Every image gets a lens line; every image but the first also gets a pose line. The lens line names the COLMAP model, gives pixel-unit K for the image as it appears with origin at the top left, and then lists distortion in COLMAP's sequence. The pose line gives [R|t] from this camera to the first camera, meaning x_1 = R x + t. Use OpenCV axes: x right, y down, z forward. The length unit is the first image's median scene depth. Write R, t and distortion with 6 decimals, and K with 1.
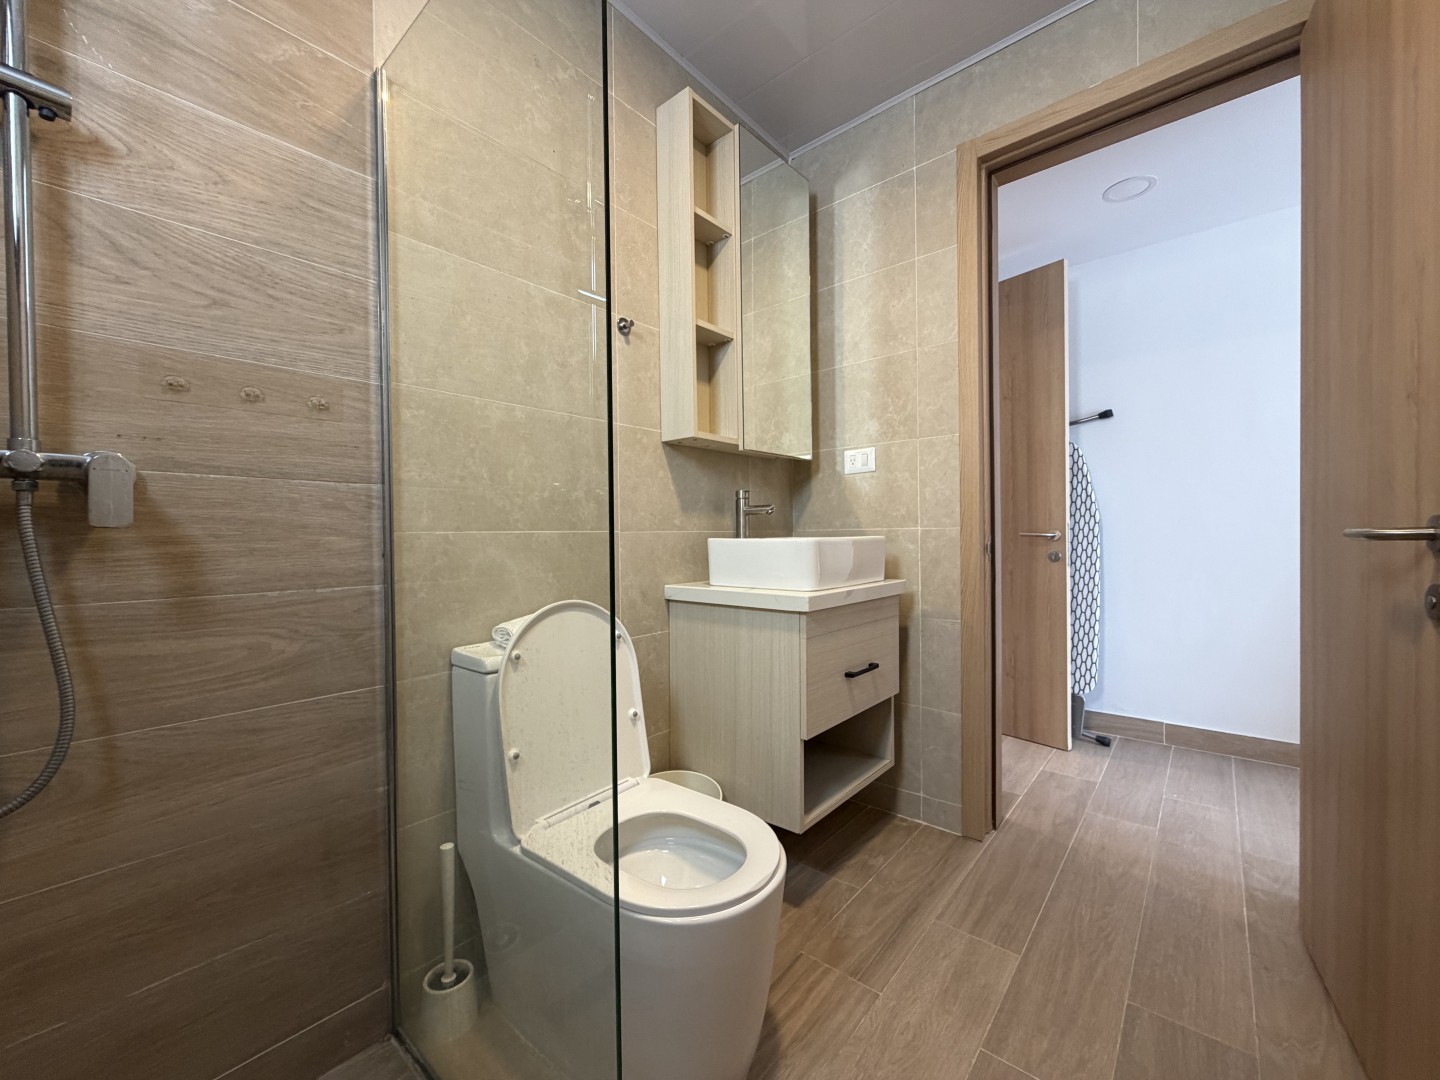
lens RADIAL K [[576.7, 0, 715.6], [0, 576.7, 541.0], [0, 0, 1]] dist [-0.000461, 0.000395]
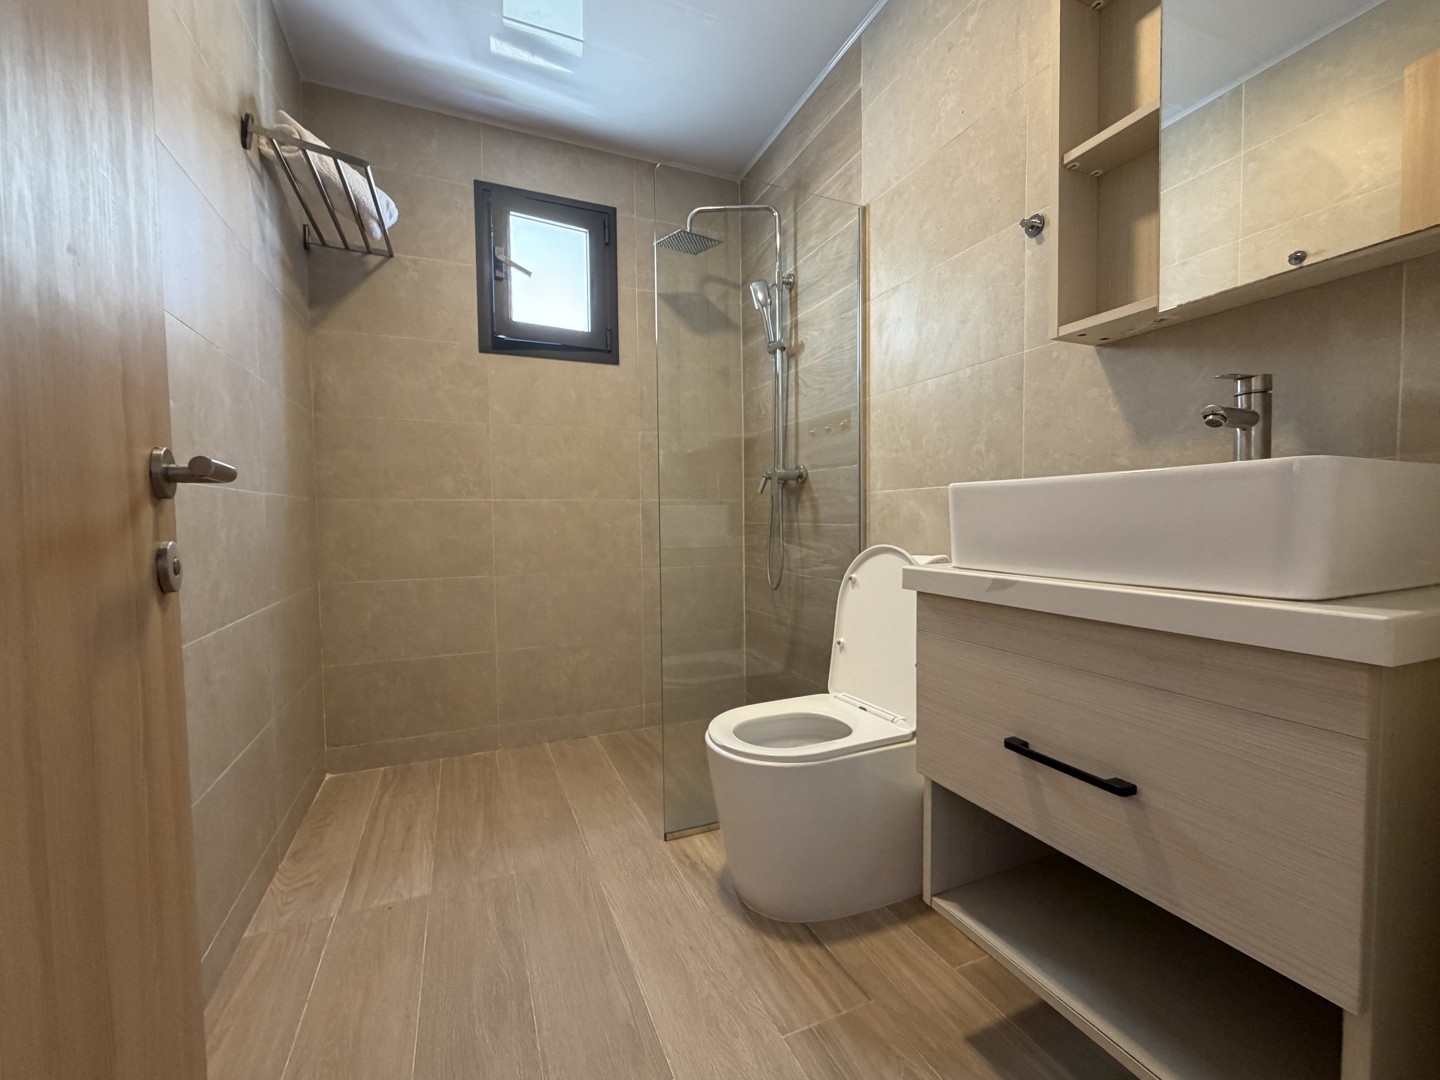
lens RADIAL K [[587.0, 0, 725.9], [0, 587.0, 544.4], [0, 0, 1]] dist [-0.001228, -0.000201]
pose [[-0.425320, 0.058524, -0.903149, 1.081998], [0.007101, 0.998092, 0.061333, 0.026458], [0.905015, 0.019673, -0.424924, 1.320090]]
